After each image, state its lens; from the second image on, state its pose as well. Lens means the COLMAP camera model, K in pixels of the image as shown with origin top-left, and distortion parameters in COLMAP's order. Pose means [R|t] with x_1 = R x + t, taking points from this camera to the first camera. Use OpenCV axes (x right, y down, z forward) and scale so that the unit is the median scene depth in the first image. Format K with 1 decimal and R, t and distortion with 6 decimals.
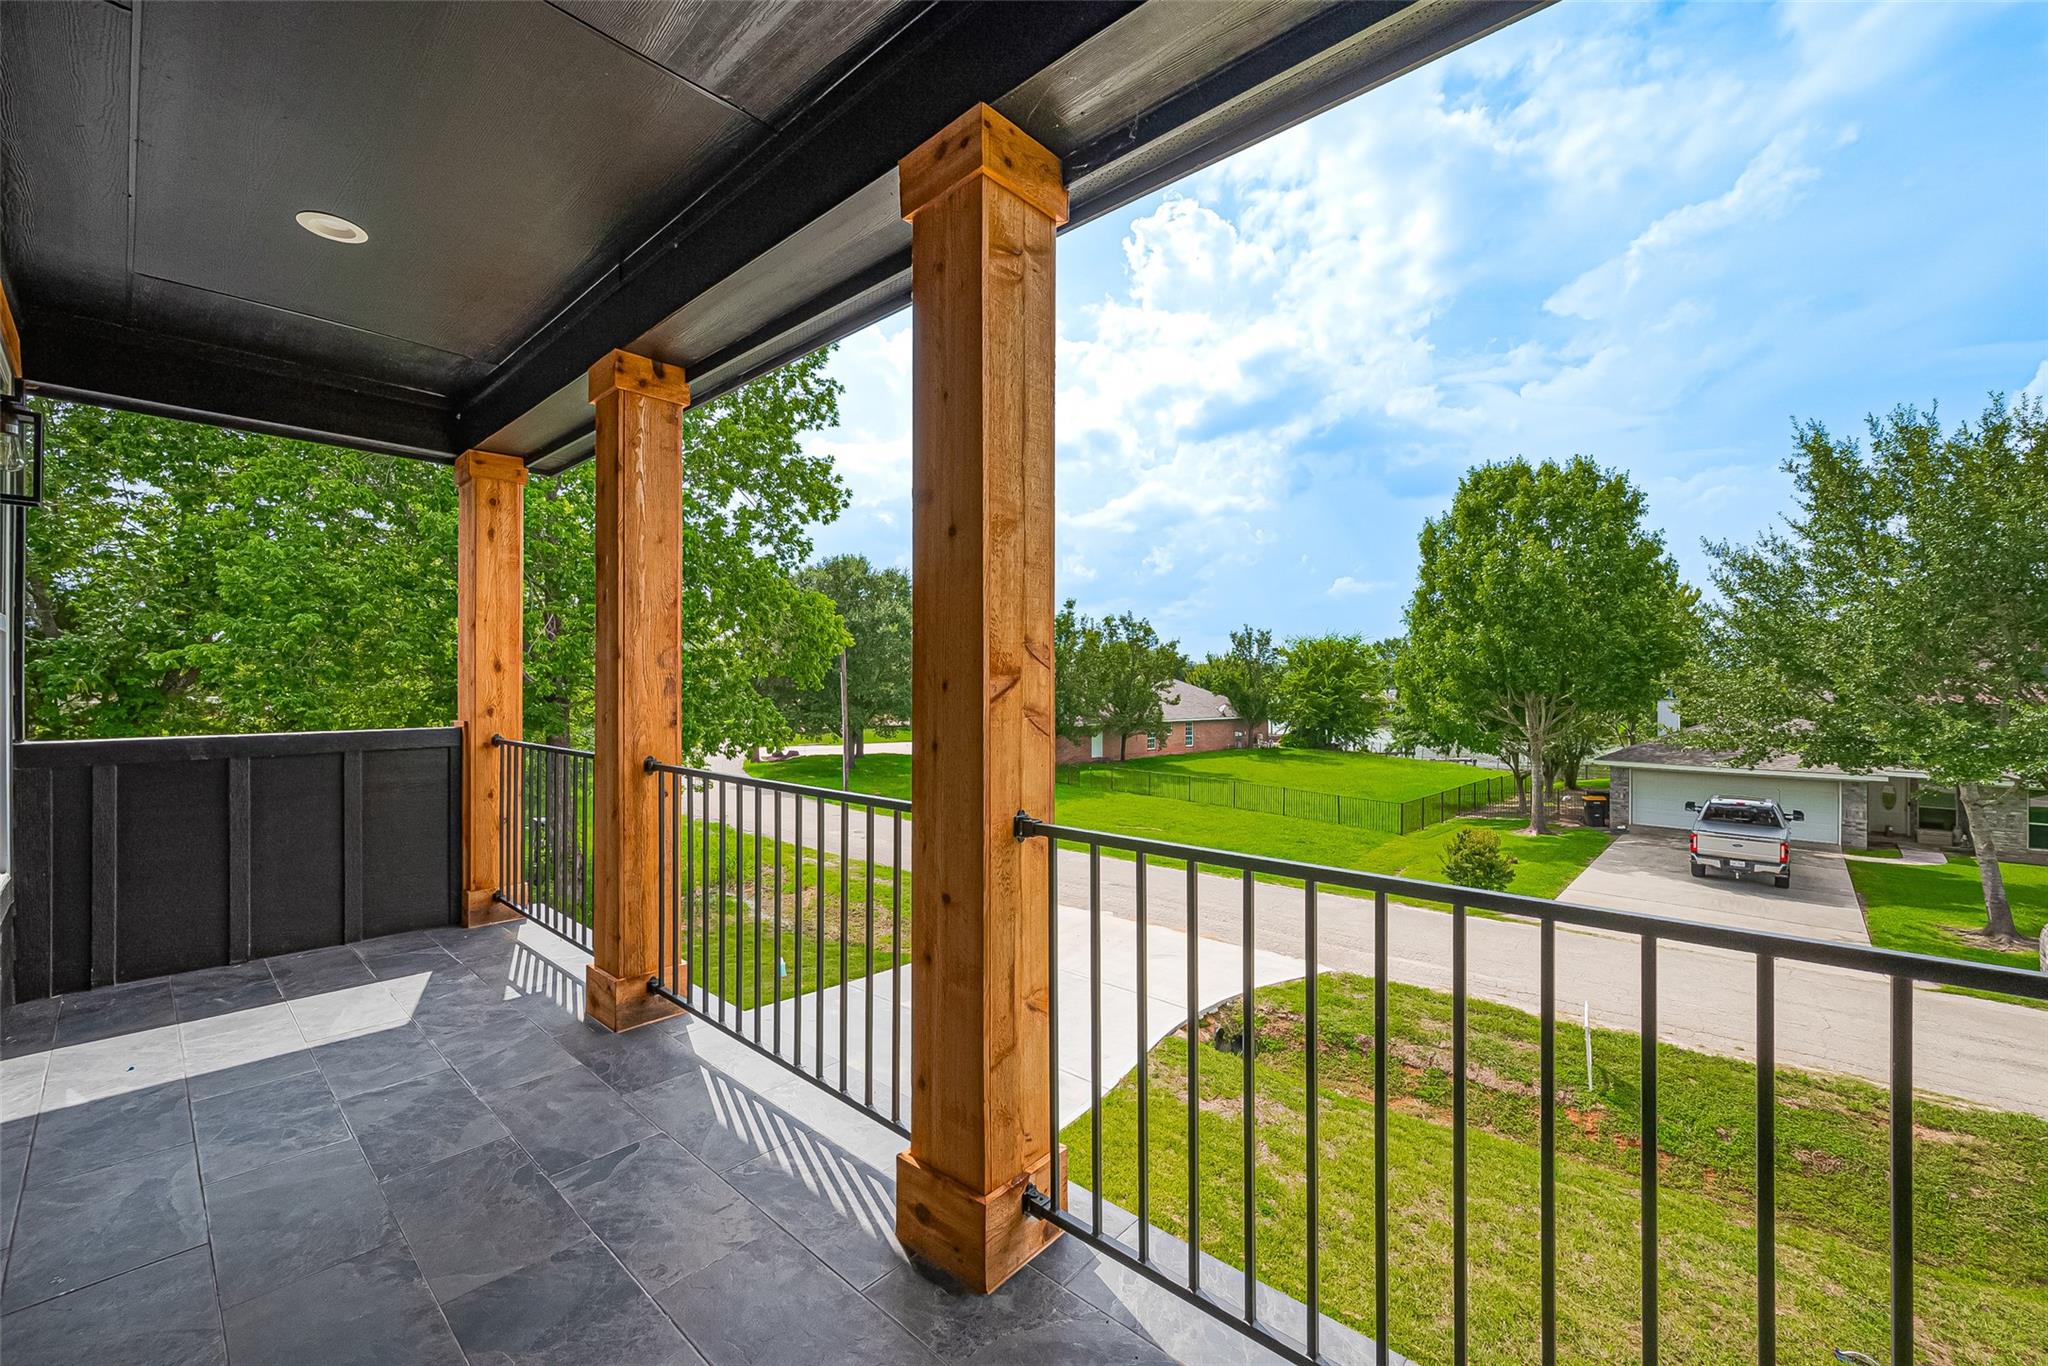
lens RADIAL K [[819.6, 0, 1016.8], [0, 819.6, 688.2], [0, 0, 1]] dist [0.000713, 0.000165]
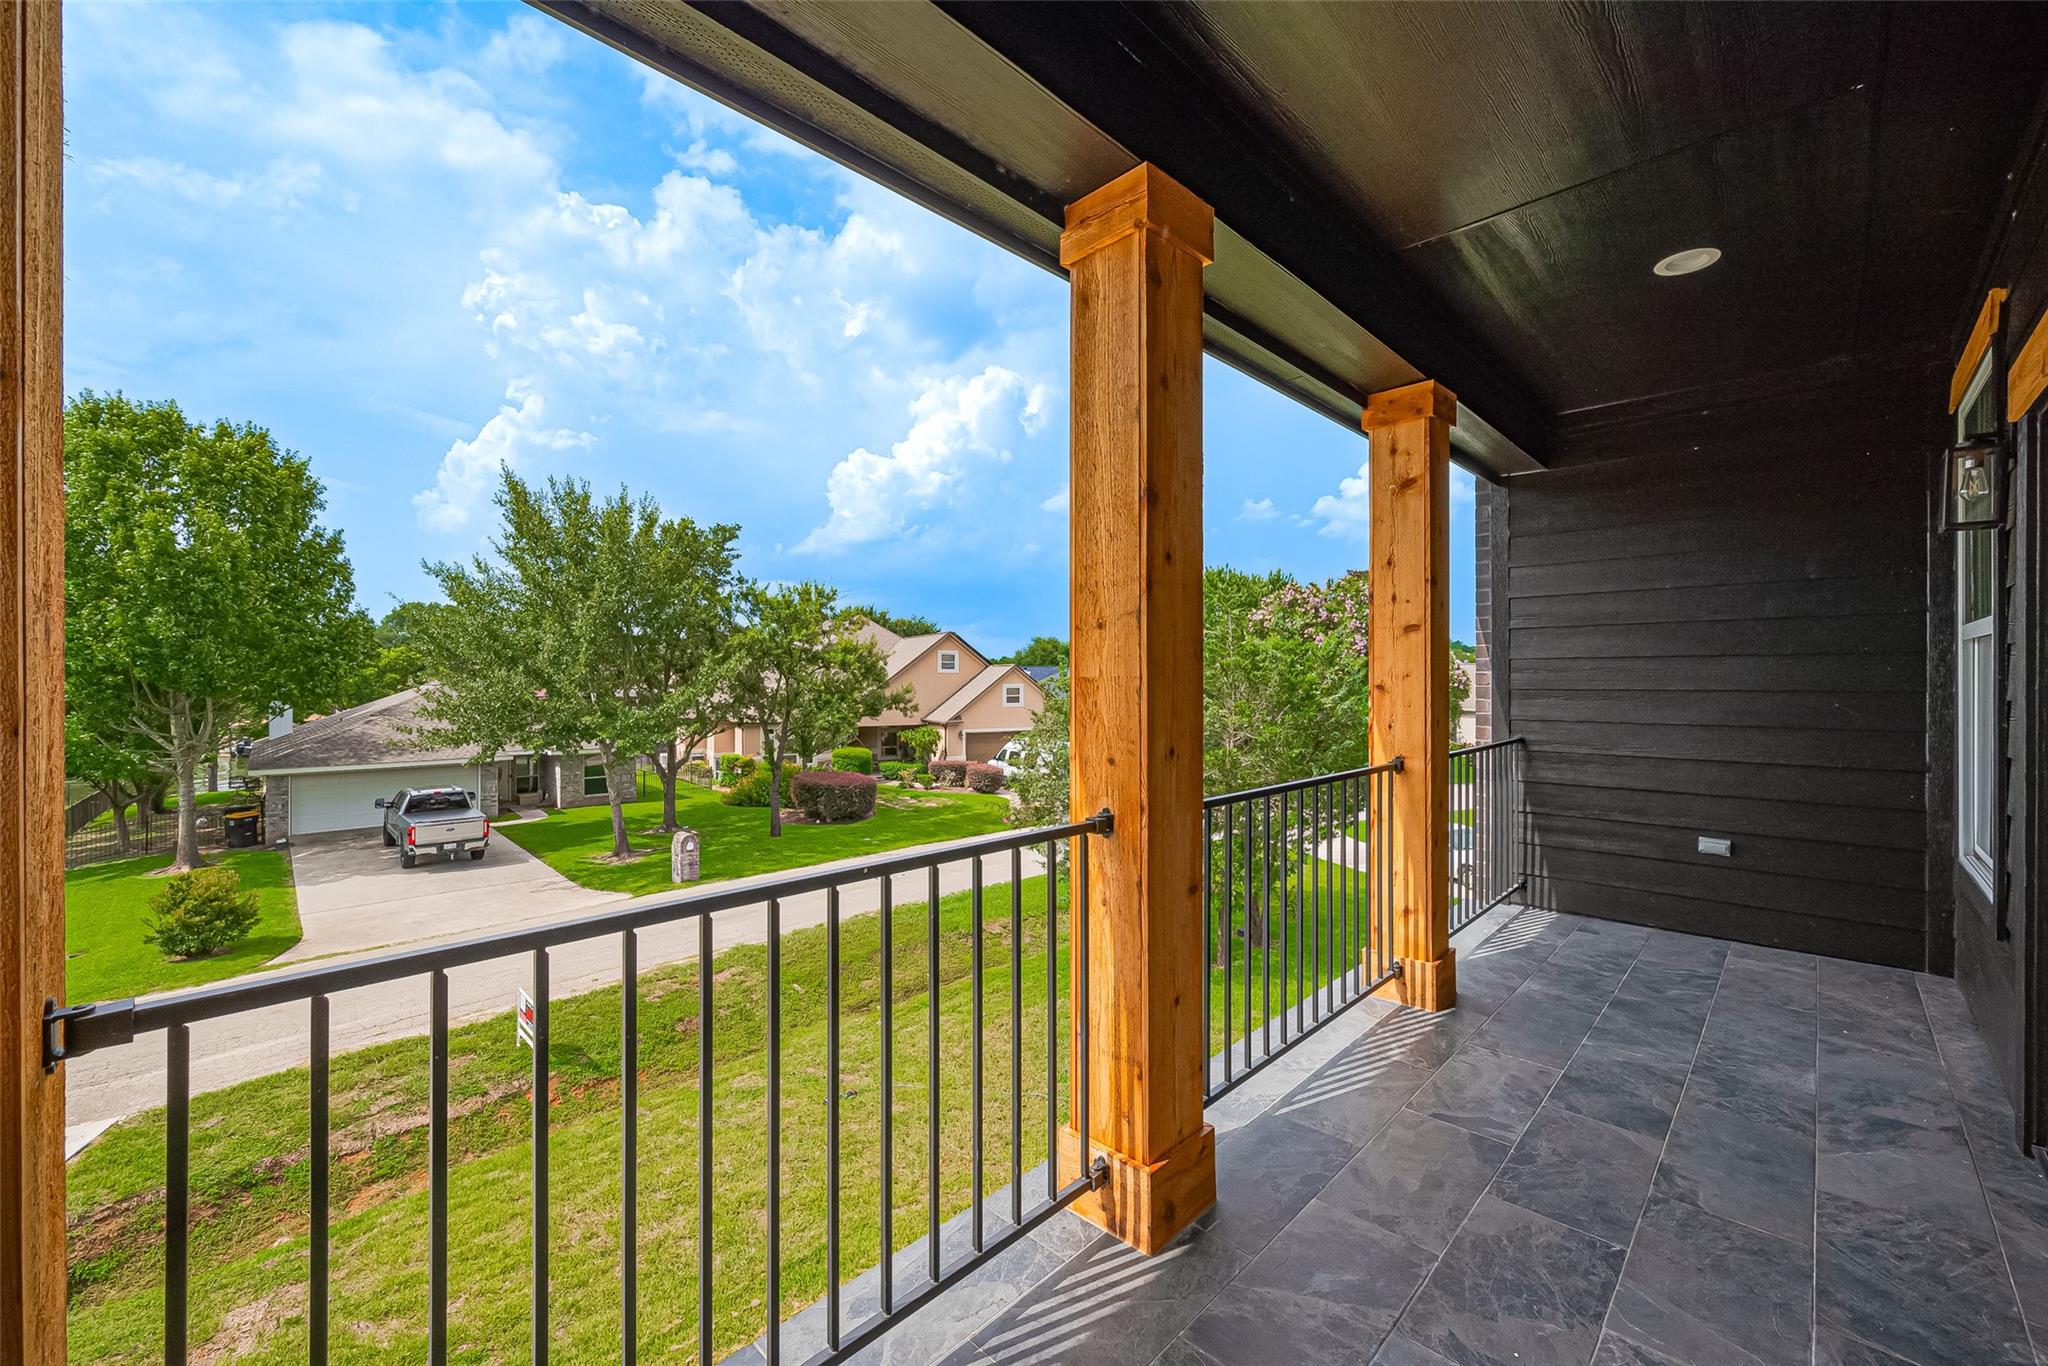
lens RADIAL K [[819.6, 0, 1022.3], [0, 819.6, 674.1], [0, 0, 1]] dist [0.000713, 0.000165]
pose [[0.032881, 0.006203, 0.999440, -0.217656], [0.008654, 0.999941, -0.006491, -0.003865], [-0.999422, 0.008862, 0.032826, 0.207786]]
